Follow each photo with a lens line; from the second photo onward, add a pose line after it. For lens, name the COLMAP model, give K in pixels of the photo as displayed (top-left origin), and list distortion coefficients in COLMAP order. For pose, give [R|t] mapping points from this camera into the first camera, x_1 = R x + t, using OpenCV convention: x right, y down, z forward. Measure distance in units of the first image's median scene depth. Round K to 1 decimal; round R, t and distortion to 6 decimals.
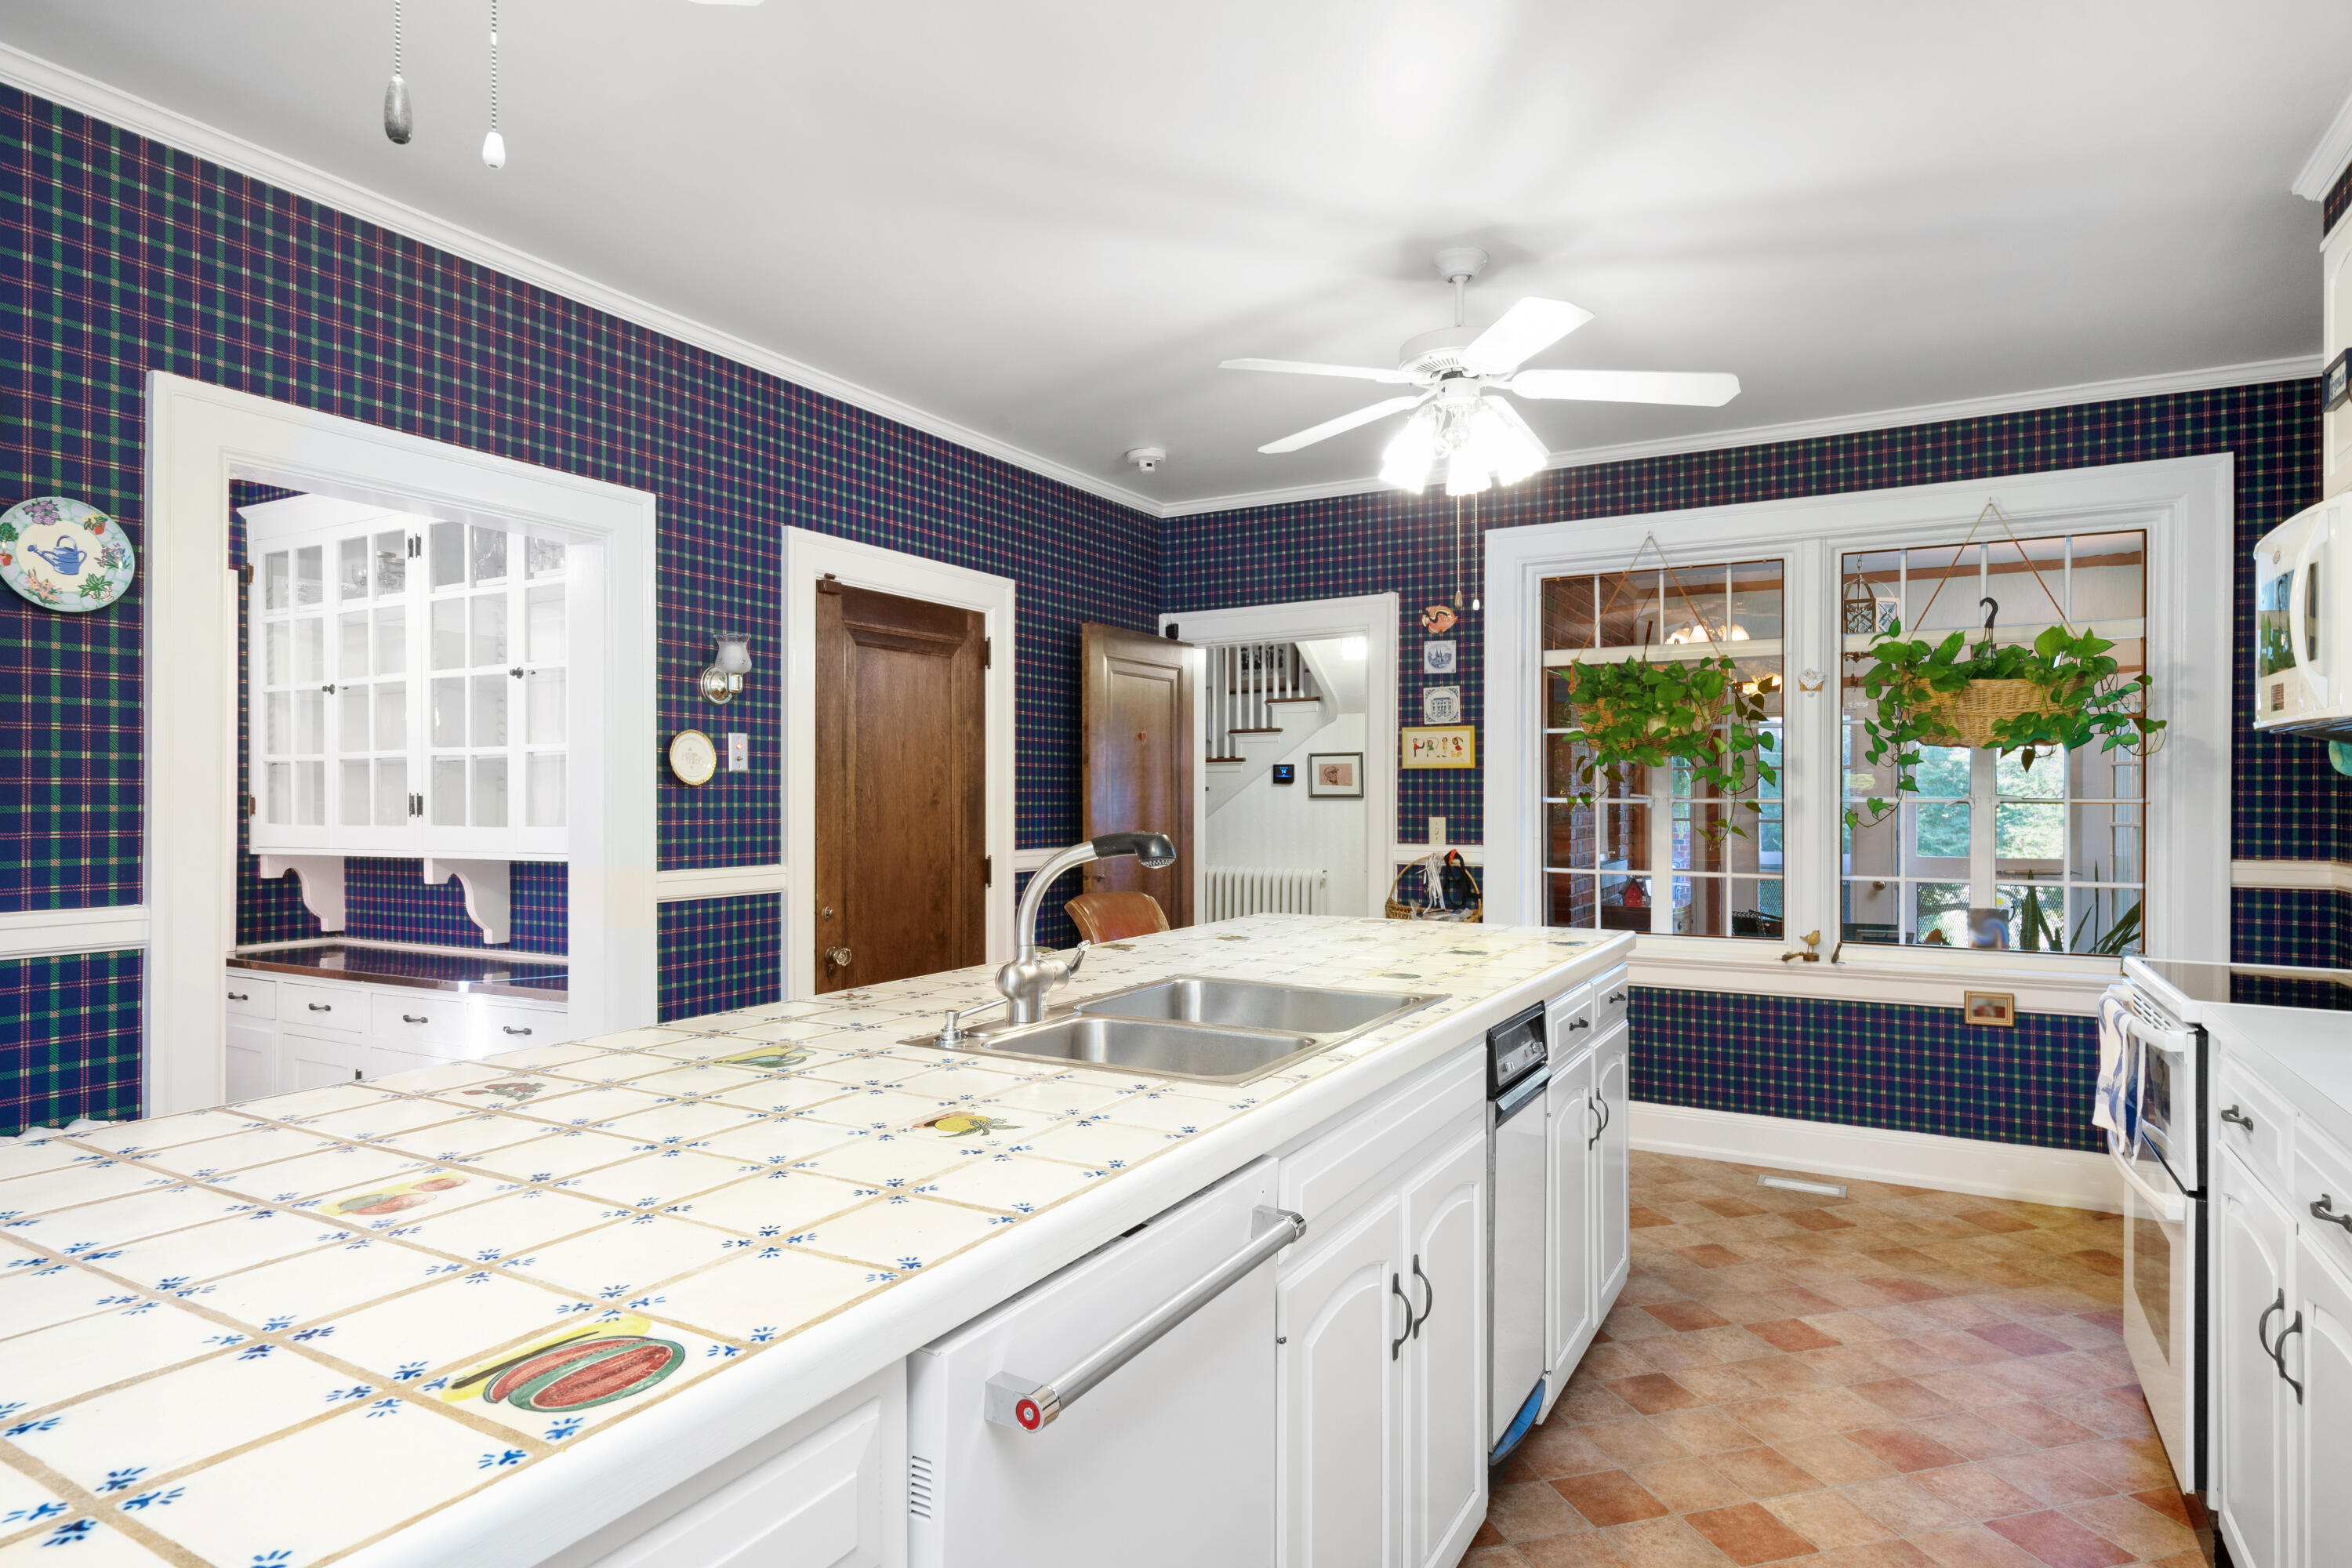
lens RADIAL K [[1319.0, 0, 1077.2], [0, 1319.0, 796.9], [0, 0, 1]] dist [0.003621, -0.002475]
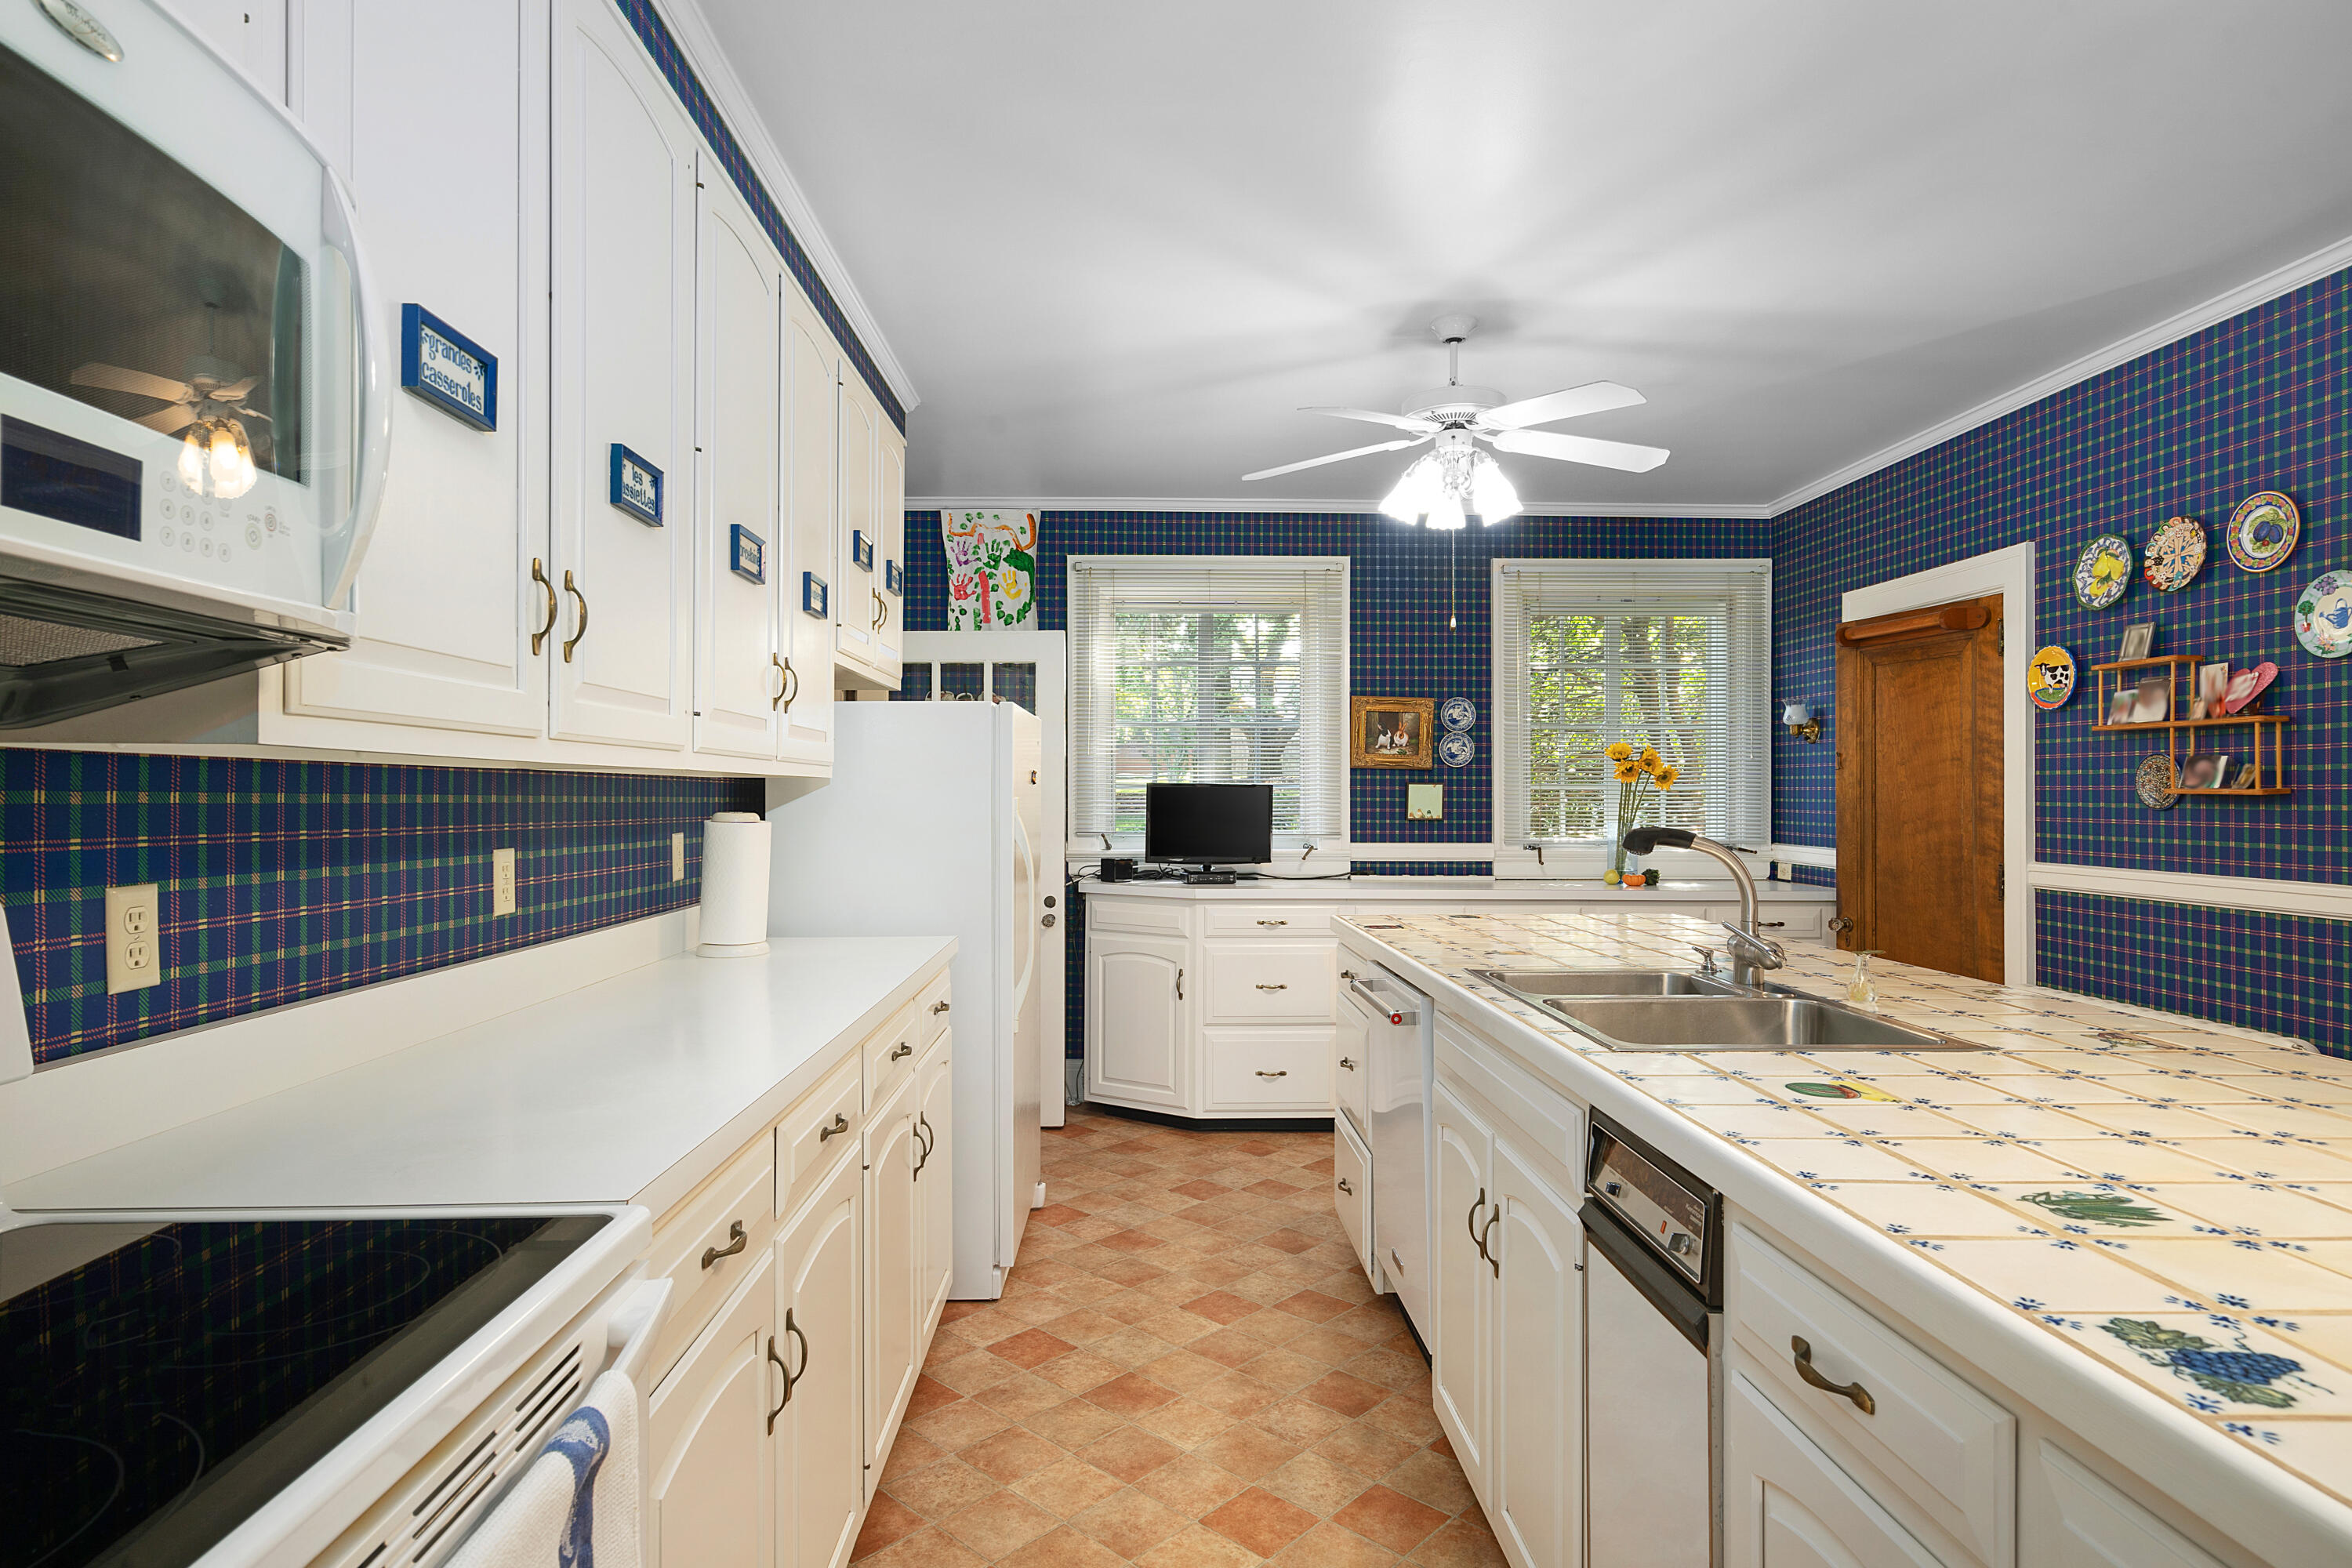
lens RADIAL K [[1305.8, 0, 1176.9], [0, 1305.8, 788.0], [0, 0, 1]] dist [-0.004478, 0.001701]
pose [[-0.827941, -0.009673, -0.560732, 1.107822], [-0.002353, 0.999902, -0.013775, 0.010094], [0.560810, -0.010085, -0.827883, 1.765944]]
